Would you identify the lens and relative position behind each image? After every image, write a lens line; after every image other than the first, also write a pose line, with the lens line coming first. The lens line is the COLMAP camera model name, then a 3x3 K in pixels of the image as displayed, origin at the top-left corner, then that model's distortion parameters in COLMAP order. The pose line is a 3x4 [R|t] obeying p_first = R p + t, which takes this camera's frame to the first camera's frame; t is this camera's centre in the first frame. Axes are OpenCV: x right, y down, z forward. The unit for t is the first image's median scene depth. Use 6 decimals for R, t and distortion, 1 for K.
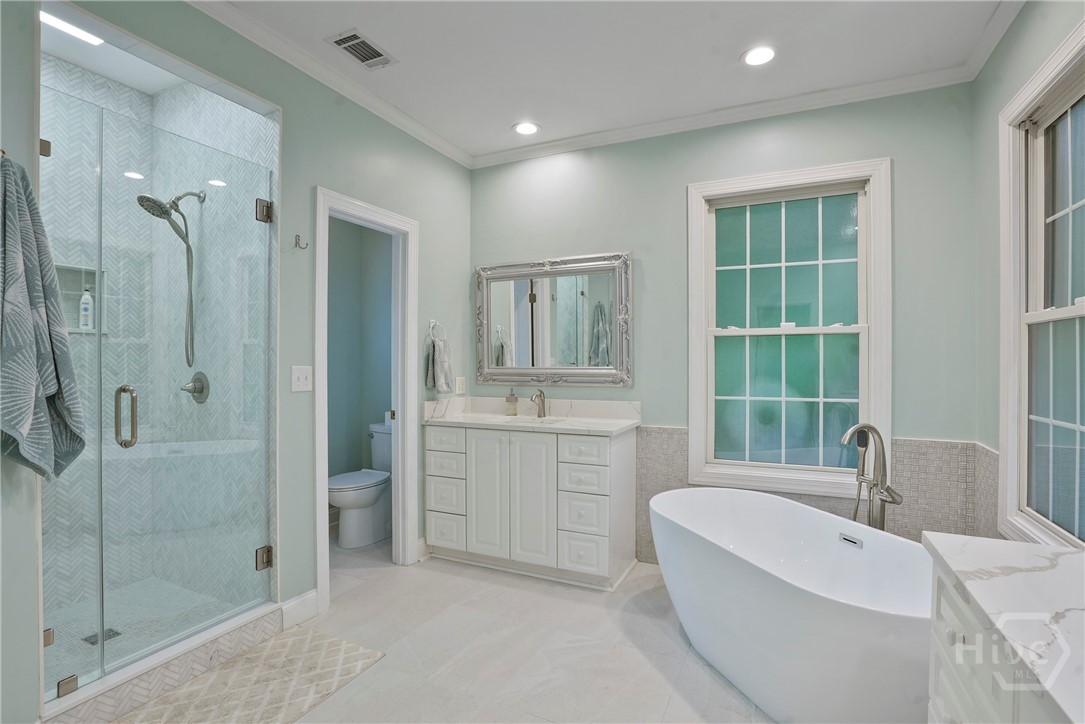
lens RADIAL K [[516.8, 0, 545.2], [0, 516.8, 360.8], [0, 0, 1]] dist [-0.047152, 0.015609]
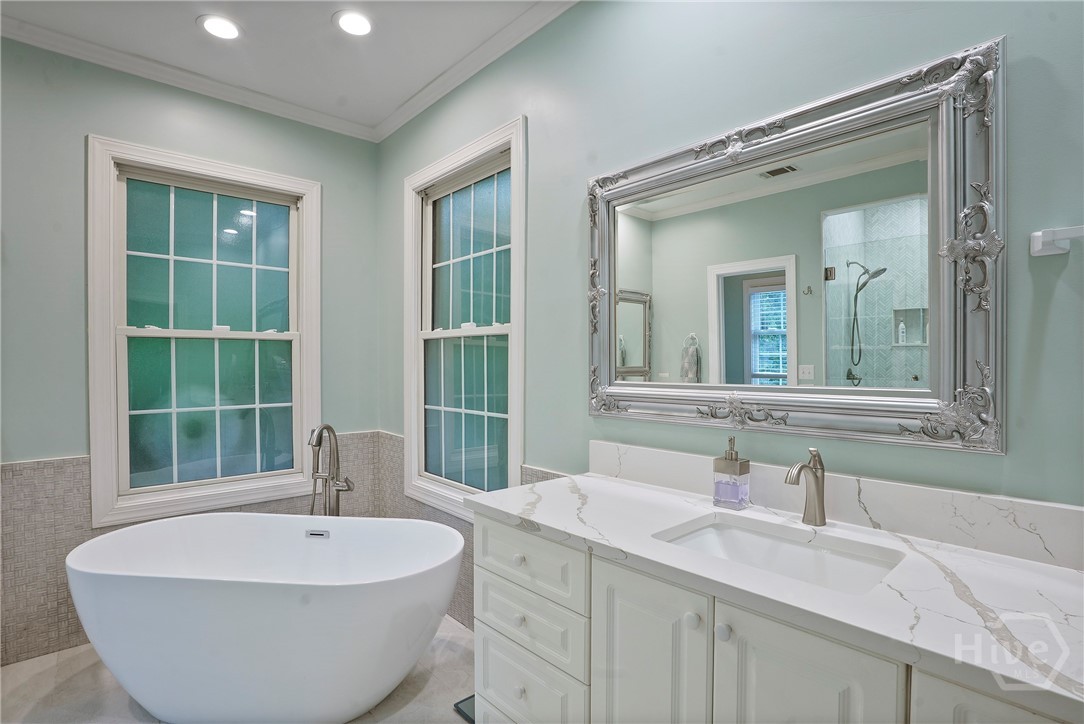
lens RADIAL K [[516.3, 0, 539.3], [0, 516.3, 370.9], [0, 0, 1]] dist [-0.047152, 0.015609]
pose [[0.399246, -0.013006, 0.916752, -0.147225], [0.002100, 0.999910, 0.013271, -0.003462], [-0.916841, -0.003373, 0.399237, 0.103560]]
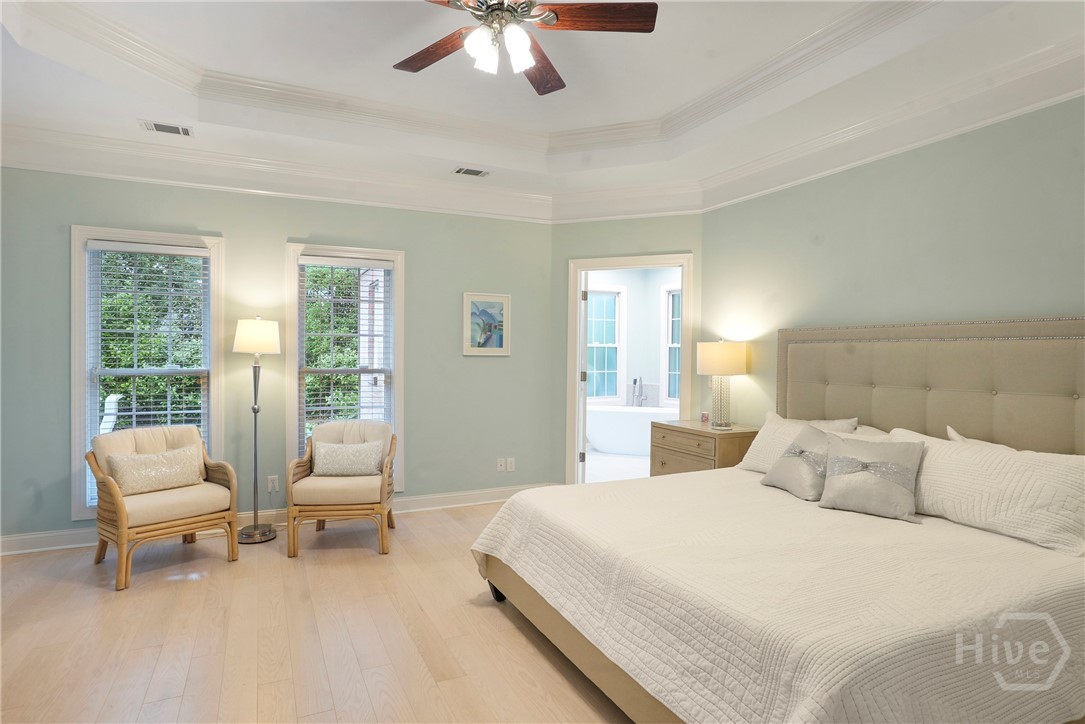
lens RADIAL K [[568.5, 0, 542.1], [0, 568.5, 360.0], [0, 0, 1]] dist [-0.028011, 0.011862]
pose [[0.634056, -0.004442, 0.773274, -2.016503], [-0.006266, 0.999921, 0.010882, -0.014085], [-0.773261, -0.011746, 0.633979, -0.649727]]
